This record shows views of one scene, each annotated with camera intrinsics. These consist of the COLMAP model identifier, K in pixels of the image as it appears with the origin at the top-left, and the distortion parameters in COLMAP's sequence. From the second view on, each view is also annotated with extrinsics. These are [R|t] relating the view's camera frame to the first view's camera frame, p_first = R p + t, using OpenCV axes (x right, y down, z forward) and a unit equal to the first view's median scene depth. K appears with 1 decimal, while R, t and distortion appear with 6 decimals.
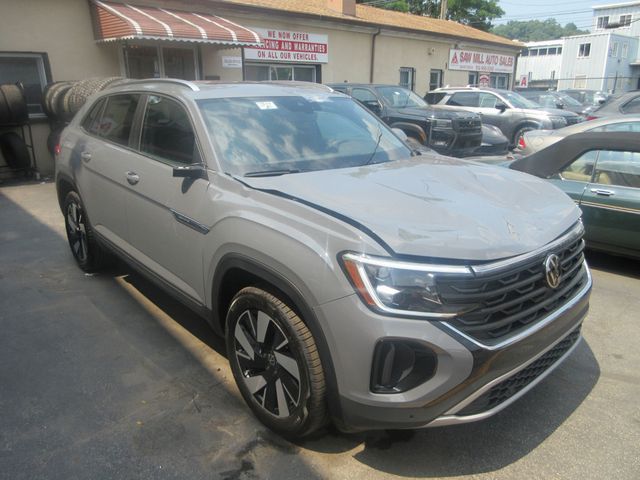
lens RADIAL K [[486.0, 0, 318.2], [0, 486.0, 241.1], [0, 0, 1]] dist [-0.004393, 0.002581]
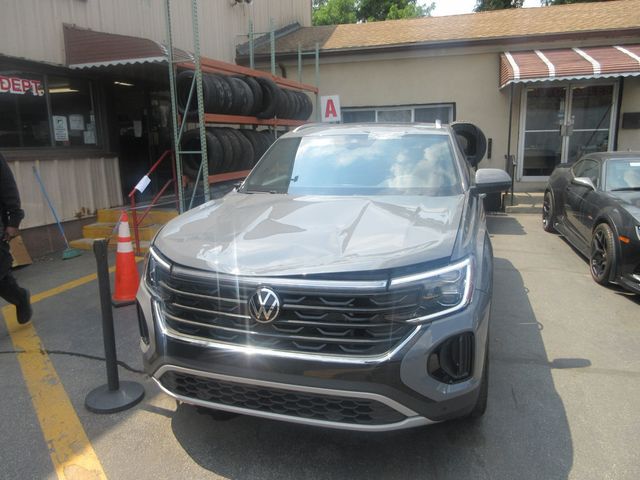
lens RADIAL K [[486.0, 0, 318.2], [0, 486.0, 241.1], [0, 0, 1]] dist [-0.004393, 0.002581]
pose [[0.602233, 0.144250, -0.785180, 0.215504], [-0.207204, 0.978077, 0.020763, -0.016995], [0.770962, 0.150188, 0.618920, 0.070630]]
